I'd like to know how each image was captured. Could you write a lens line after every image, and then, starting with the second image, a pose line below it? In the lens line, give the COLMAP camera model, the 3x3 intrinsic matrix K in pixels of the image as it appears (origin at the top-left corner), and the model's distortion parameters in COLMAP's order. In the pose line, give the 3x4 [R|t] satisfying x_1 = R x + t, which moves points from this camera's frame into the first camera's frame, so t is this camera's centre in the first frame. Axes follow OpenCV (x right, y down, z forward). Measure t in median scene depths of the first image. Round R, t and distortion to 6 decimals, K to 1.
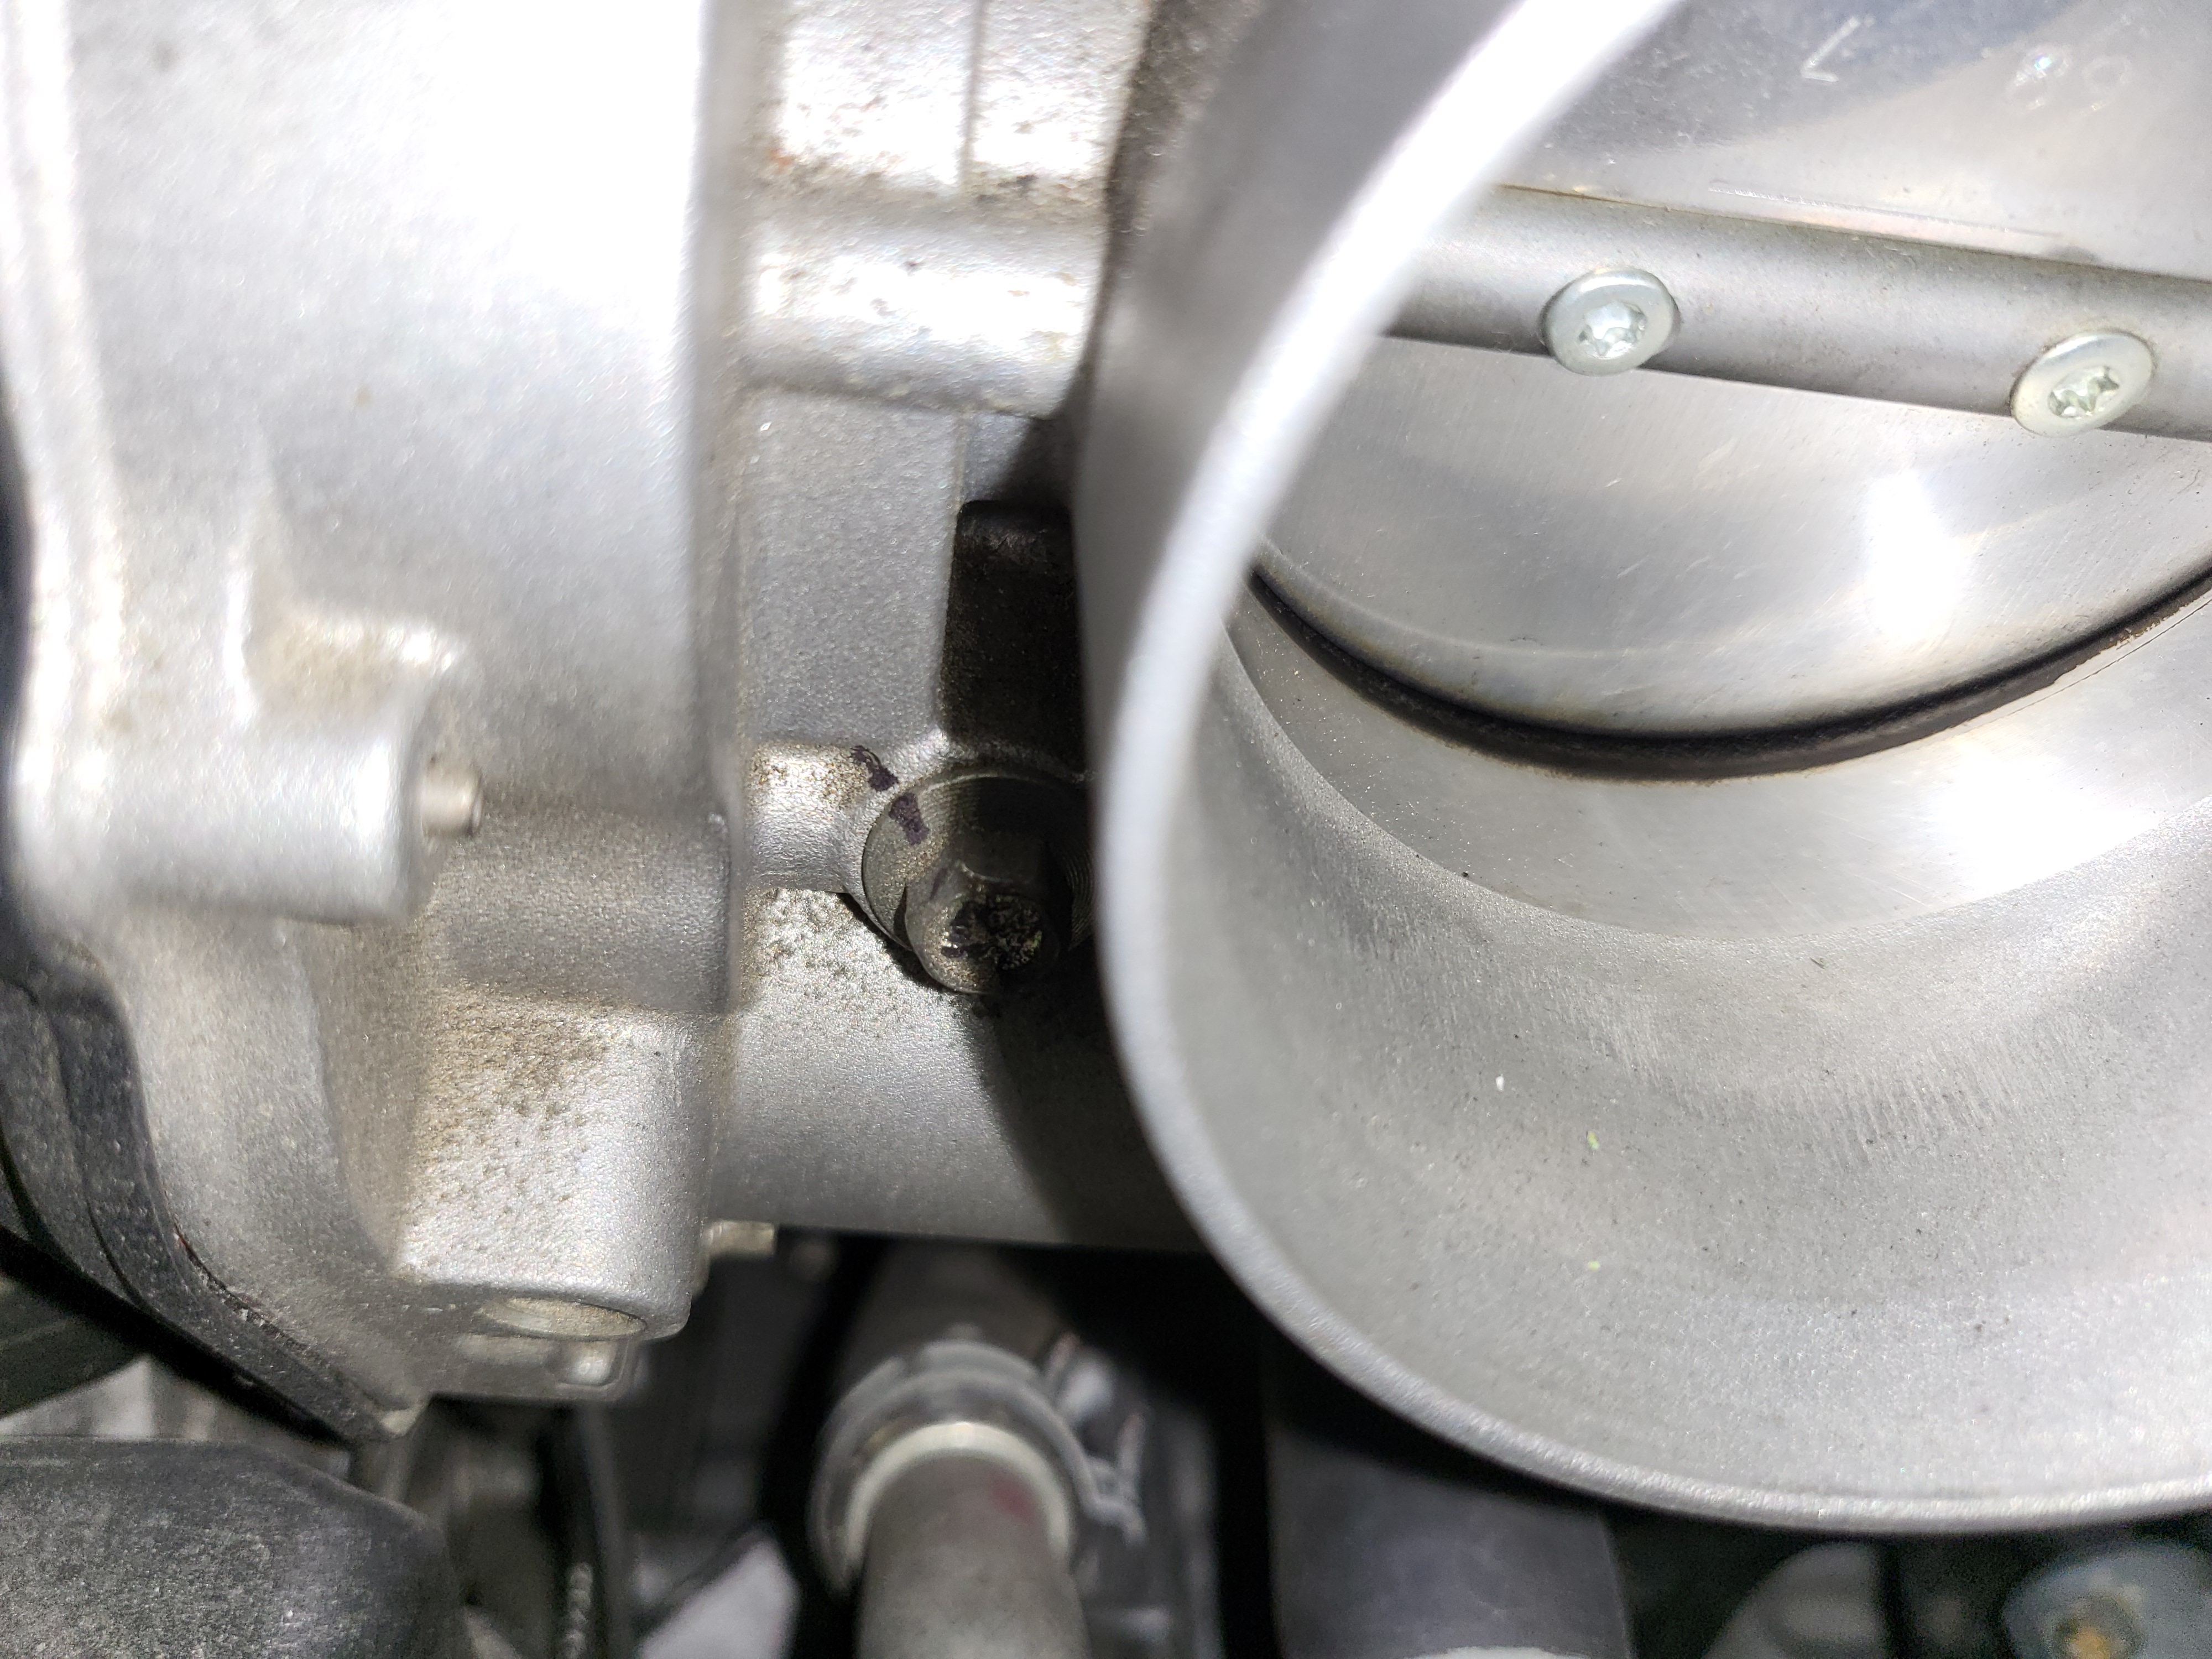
lens RADIAL K [[1791.6, 0, 1094.4], [0, 1791.6, 825.4], [0, 0, 1]] dist [-0.055851, 0.004545]
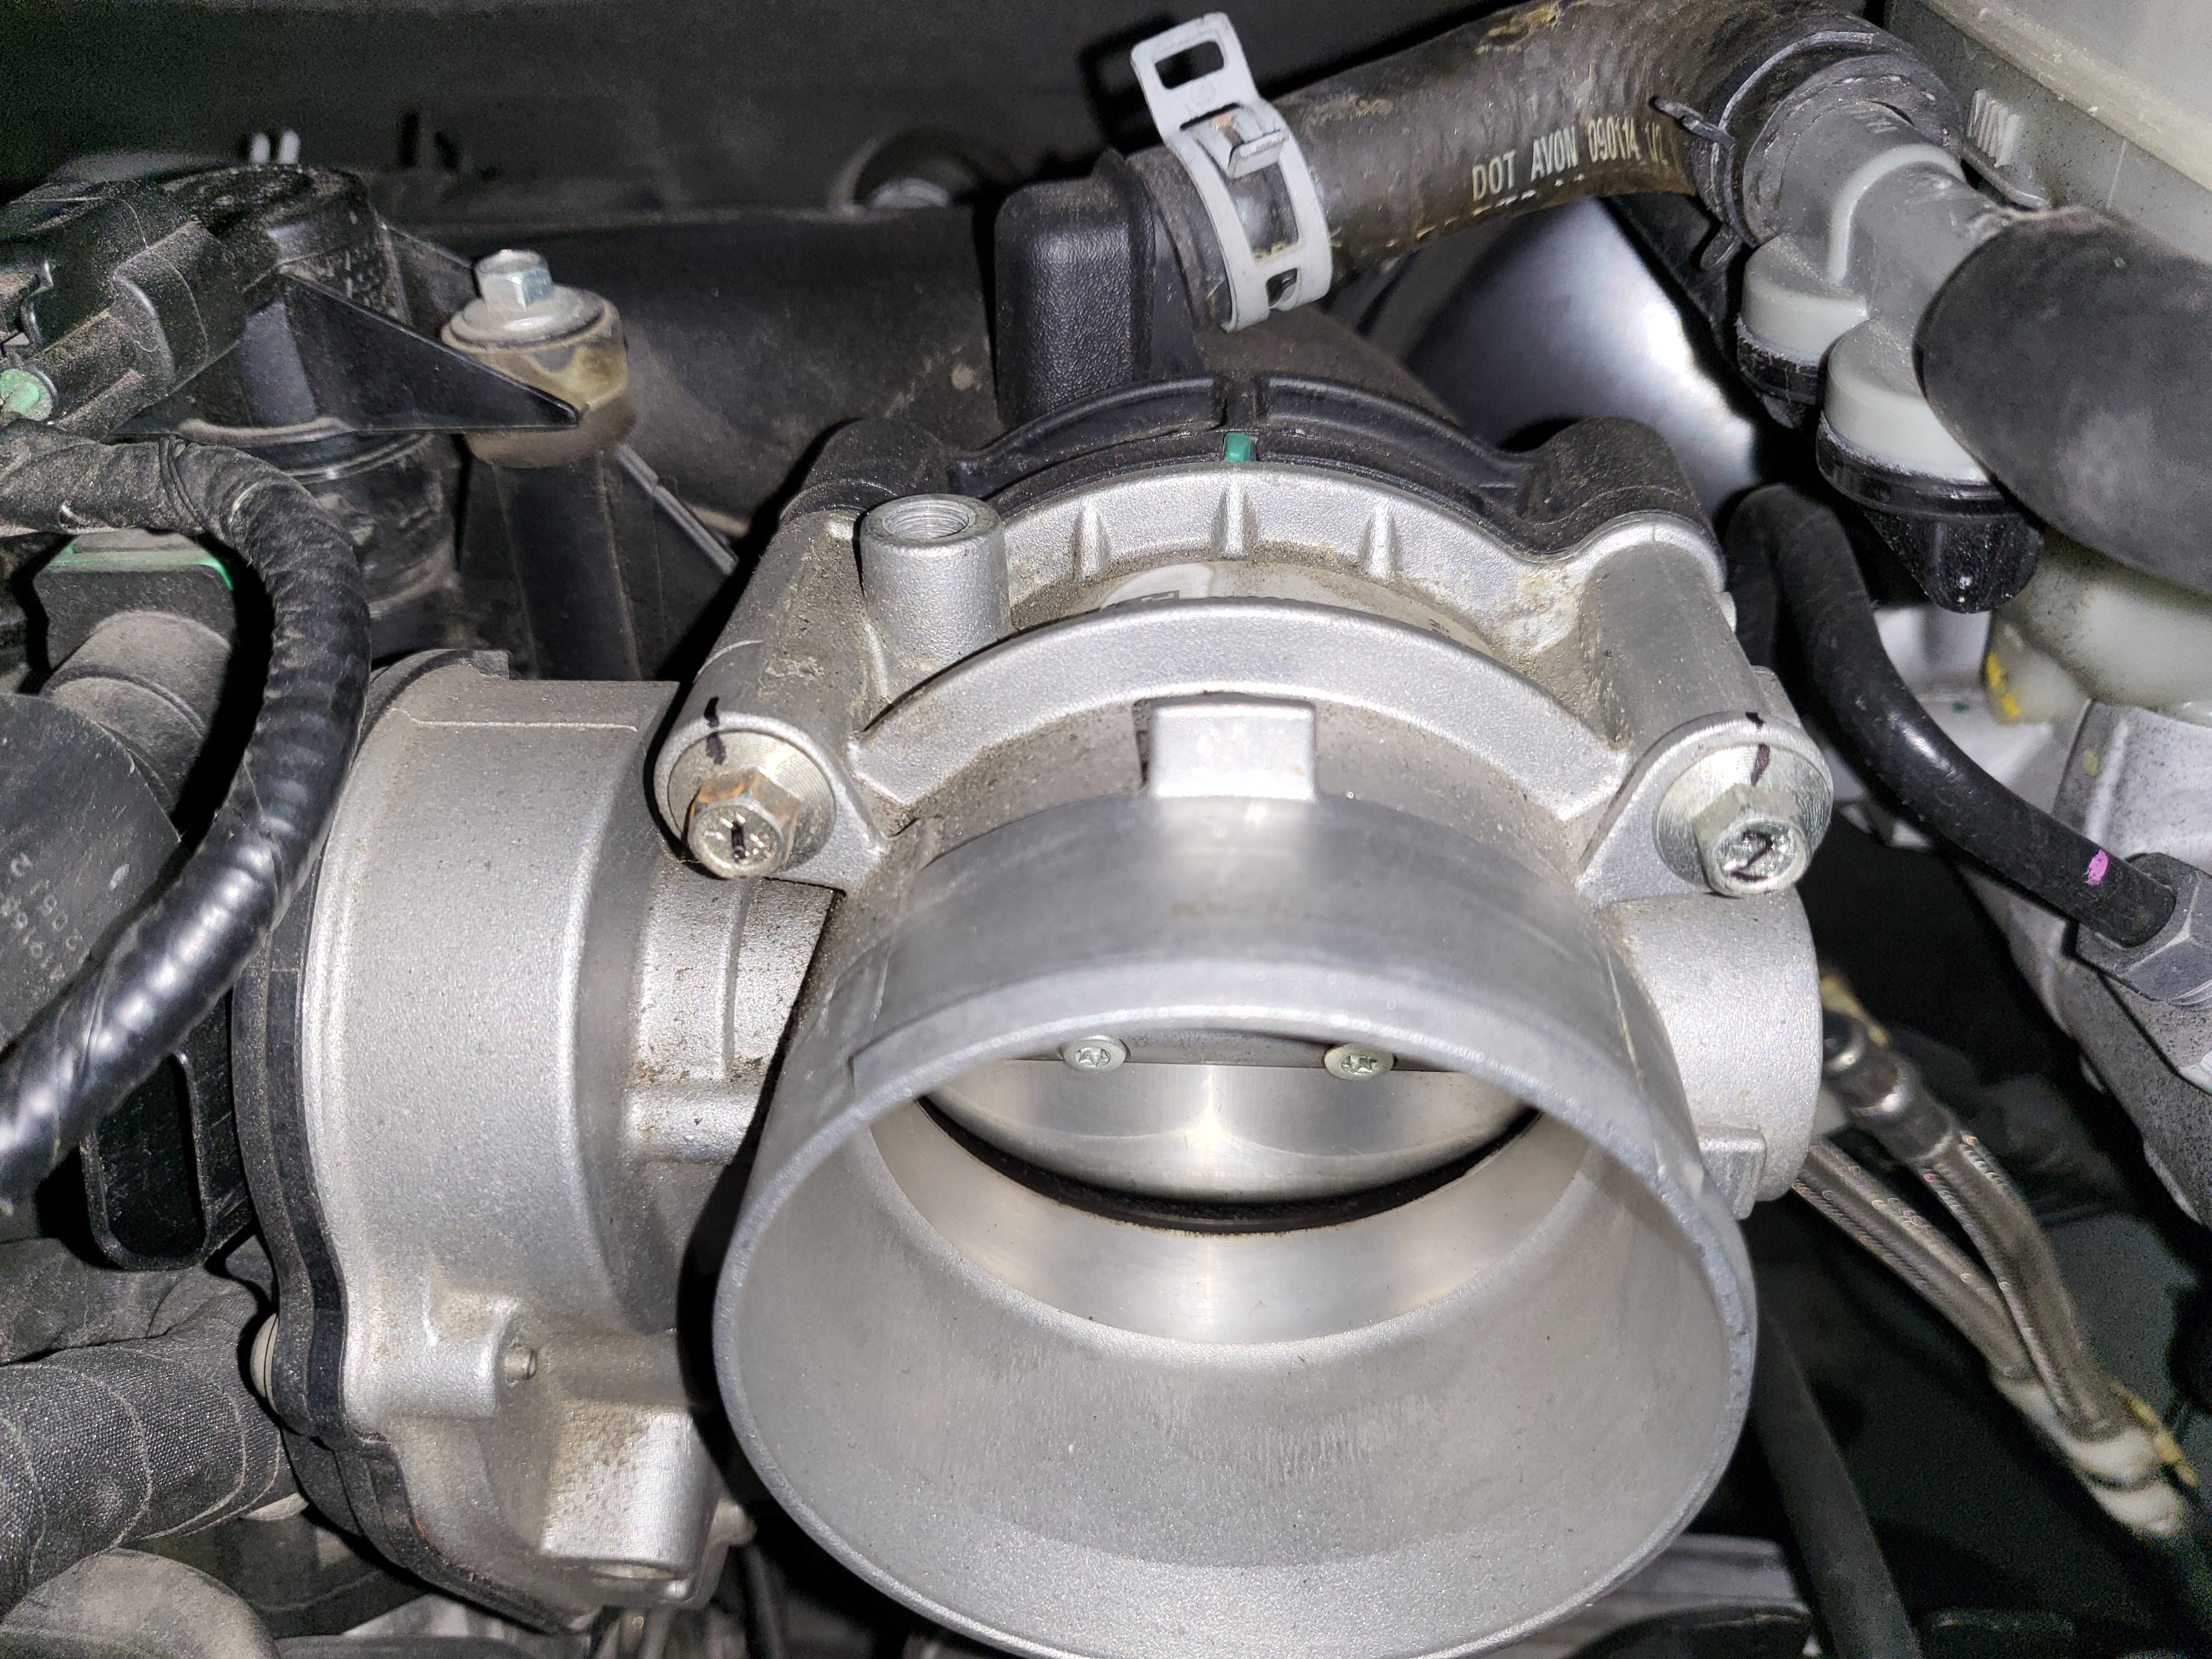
lens RADIAL K [[1713.2, 0, 1109.4], [0, 1713.2, 828.8], [0, 0, 1]] dist [-0.049276, 0.014499]
pose [[0.983331, -0.080154, -0.163203, 0.604029], [0.065628, 0.993544, -0.092536, -0.335952], [0.169566, 0.080283, 0.982243, -0.820613]]
